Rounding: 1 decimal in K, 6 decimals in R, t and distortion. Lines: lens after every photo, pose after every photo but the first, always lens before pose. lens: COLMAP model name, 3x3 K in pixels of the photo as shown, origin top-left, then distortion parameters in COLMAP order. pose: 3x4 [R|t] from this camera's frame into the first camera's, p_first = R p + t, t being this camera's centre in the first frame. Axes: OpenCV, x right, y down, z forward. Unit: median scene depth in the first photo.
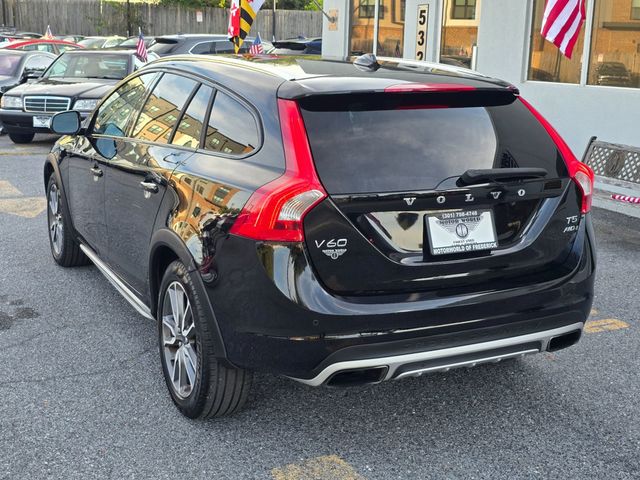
lens RADIAL K [[854.7, 0, 320.0], [0, 854.7, 240.0], [0, 0, 1]] dist [0.175080, -0.526090]
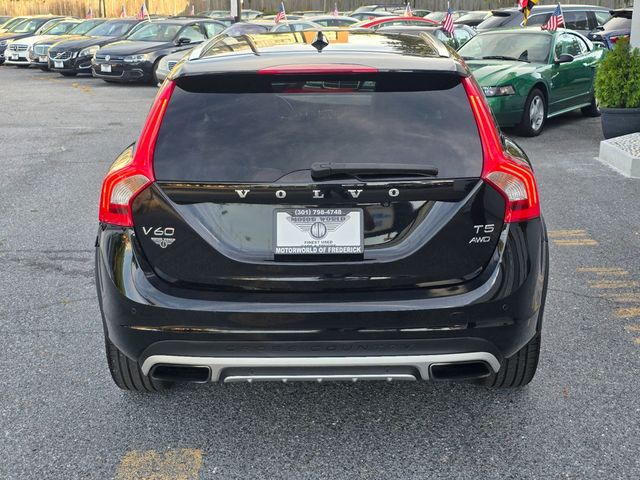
lens RADIAL K [[854.7, 0, 320.0], [0, 854.7, 240.0], [0, 0, 1]] dist [0.175080, -0.526090]
pose [[0.889160, 0.091210, -0.448413, 0.568376], [-0.077960, 0.995802, 0.047963, -0.043775], [0.450906, -0.007689, 0.892539, 0.204254]]
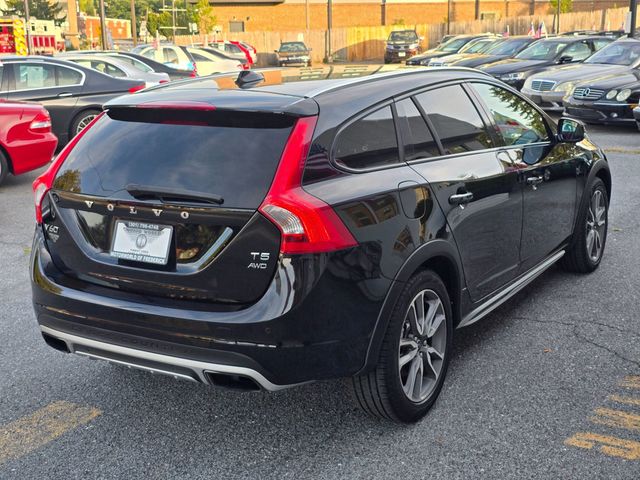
lens RADIAL K [[854.7, 0, 320.0], [0, 854.7, 240.0], [0, 0, 1]] dist [0.175080, -0.526090]
pose [[0.522985, 0.166788, -0.835864, 1.168765], [-0.157427, 0.982697, 0.097587, -0.150529], [0.837677, 0.080551, 0.540193, 0.611511]]
